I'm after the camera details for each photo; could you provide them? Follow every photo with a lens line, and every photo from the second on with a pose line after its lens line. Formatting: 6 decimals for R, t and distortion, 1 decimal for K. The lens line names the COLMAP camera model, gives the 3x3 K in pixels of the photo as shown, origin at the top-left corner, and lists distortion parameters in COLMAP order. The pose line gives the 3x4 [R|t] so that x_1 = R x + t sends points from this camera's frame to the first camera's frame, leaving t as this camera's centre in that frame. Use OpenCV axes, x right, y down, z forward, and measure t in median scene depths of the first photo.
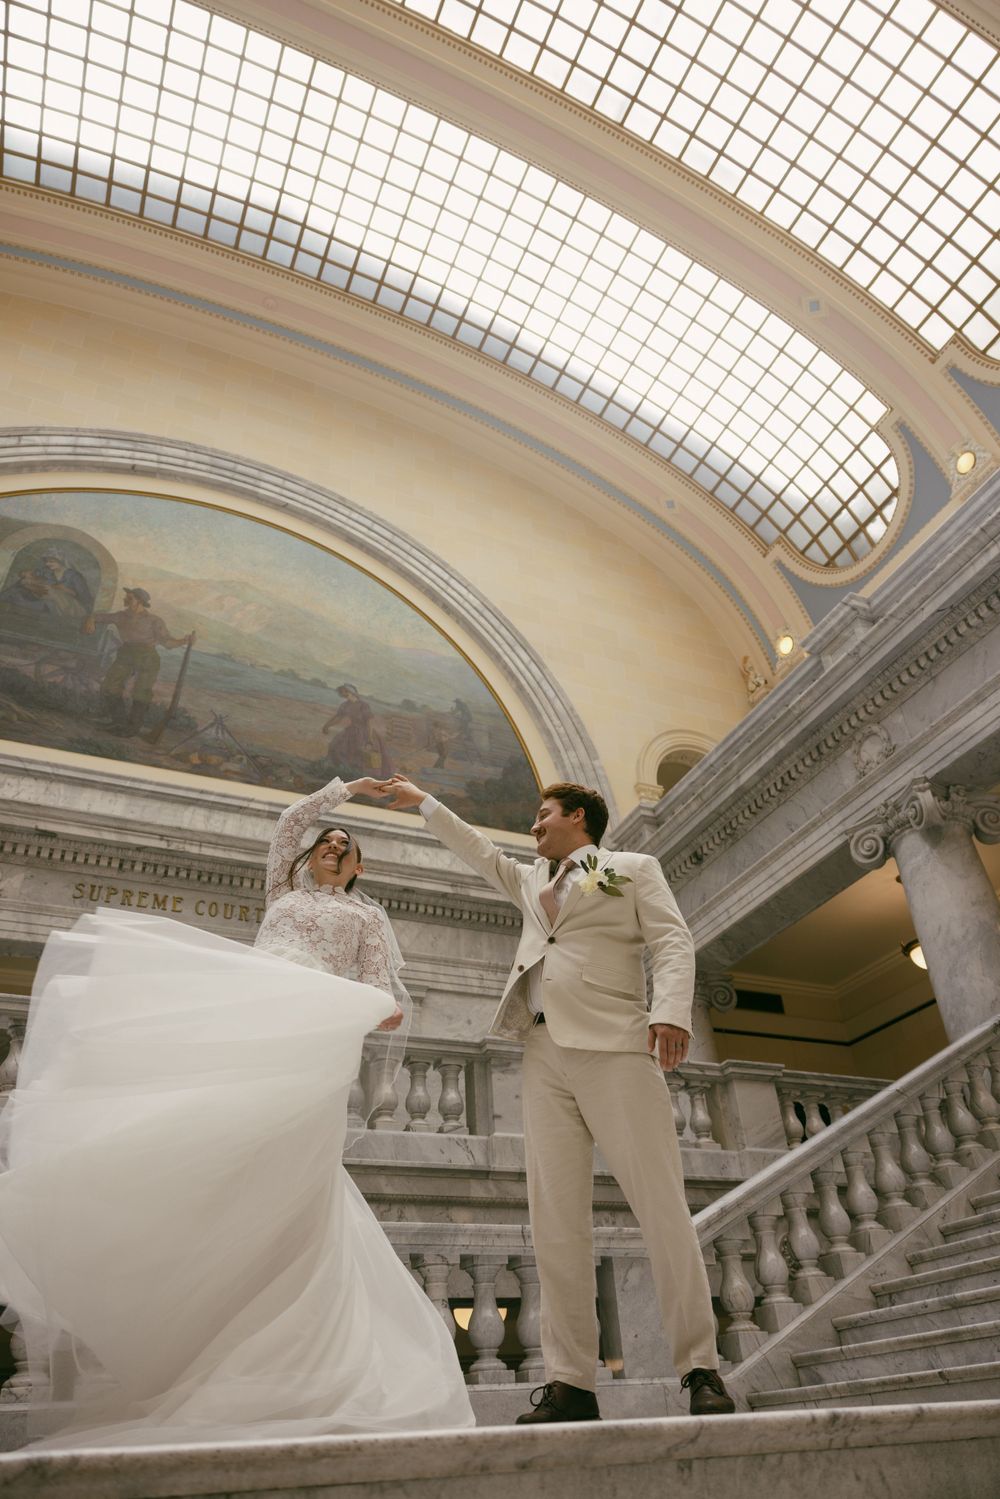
lens RADIAL K [[1002.9, 0, 500.0], [0, 1002.9, 749.5], [0, 0, 1]] dist [0.001251, 0.003216]
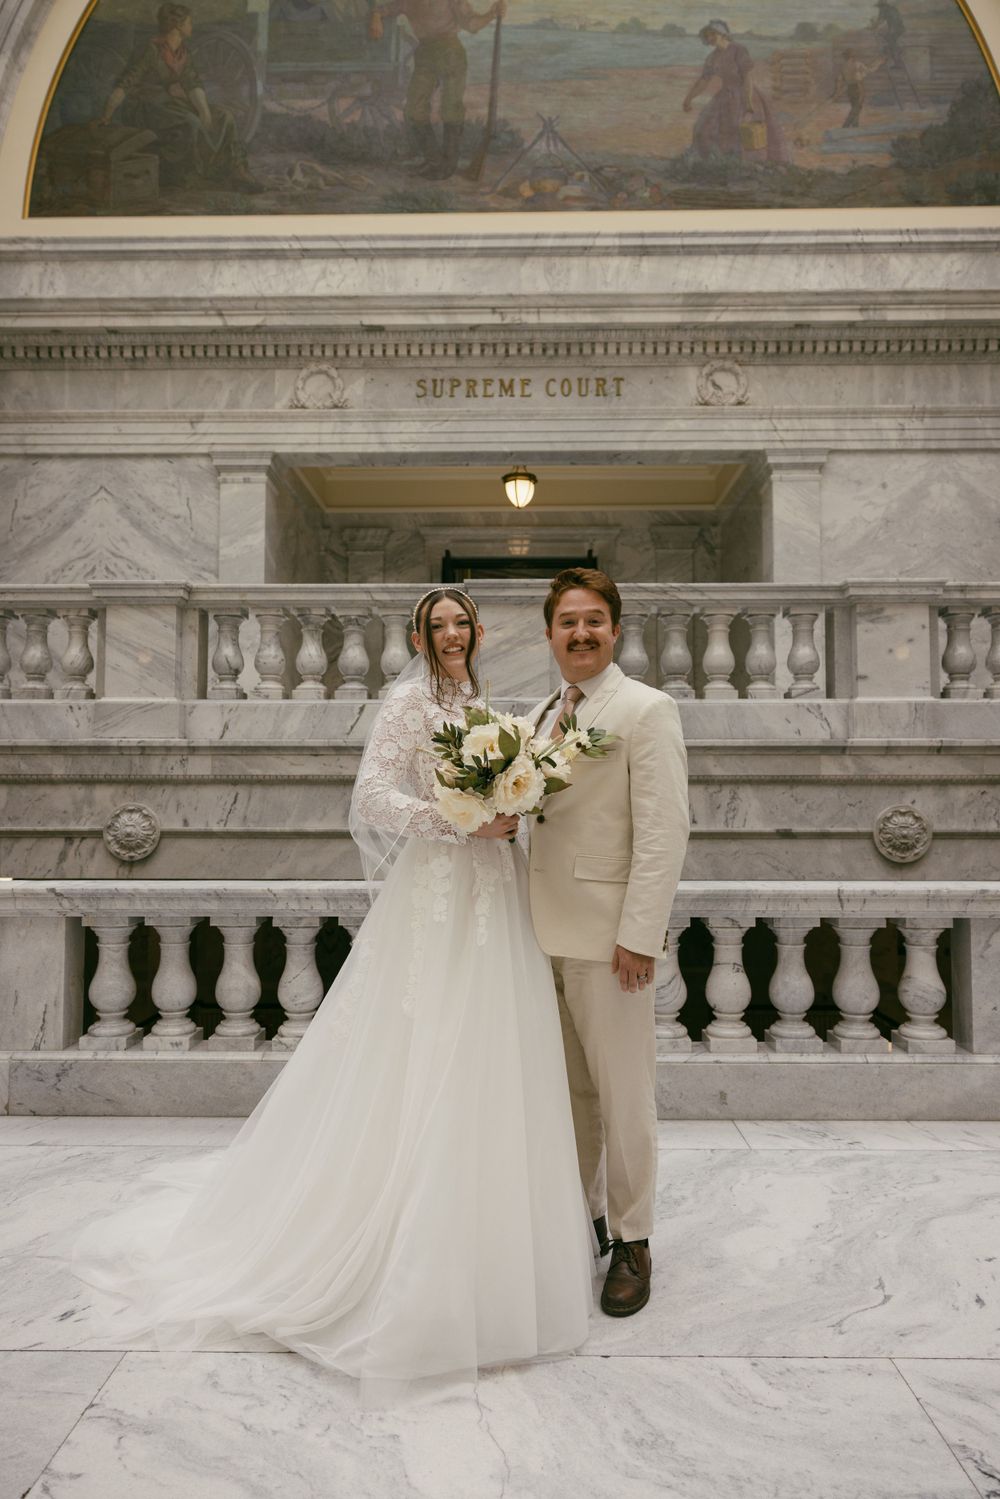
lens RADIAL K [[1002.9, 0, 500.0], [0, 1002.9, 749.5], [0, 0, 1]] dist [0.001251, 0.003216]
pose [[0.902893, 0.036647, -0.428301, 0.046059], [0.205364, 0.838529, 0.504672, -0.027693], [0.377637, -0.543623, 0.749576, 0.147140]]
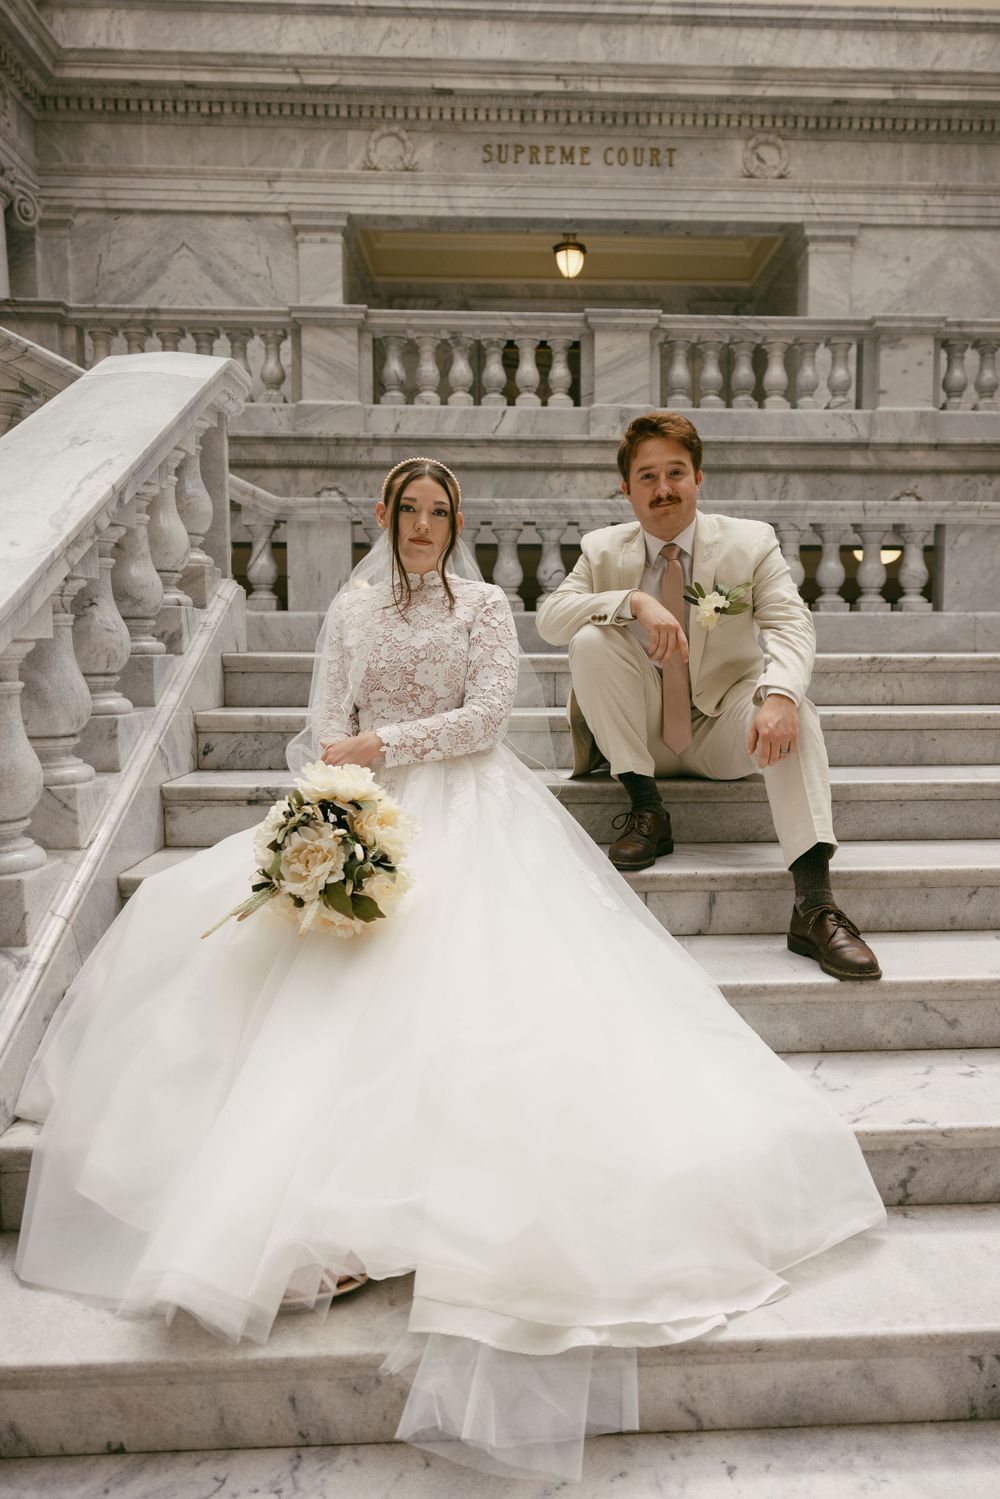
lens RADIAL K [[1126.2, 0, 561.4], [0, 1126.2, 747.9], [0, 0, 1]] dist [0.009898, -0.002390]
pose [[0.932952, 0.083462, -0.350193, 0.073338], [0.166263, 0.762905, 0.624766, -0.084203], [0.319308, -0.641101, 0.697877, -0.103375]]
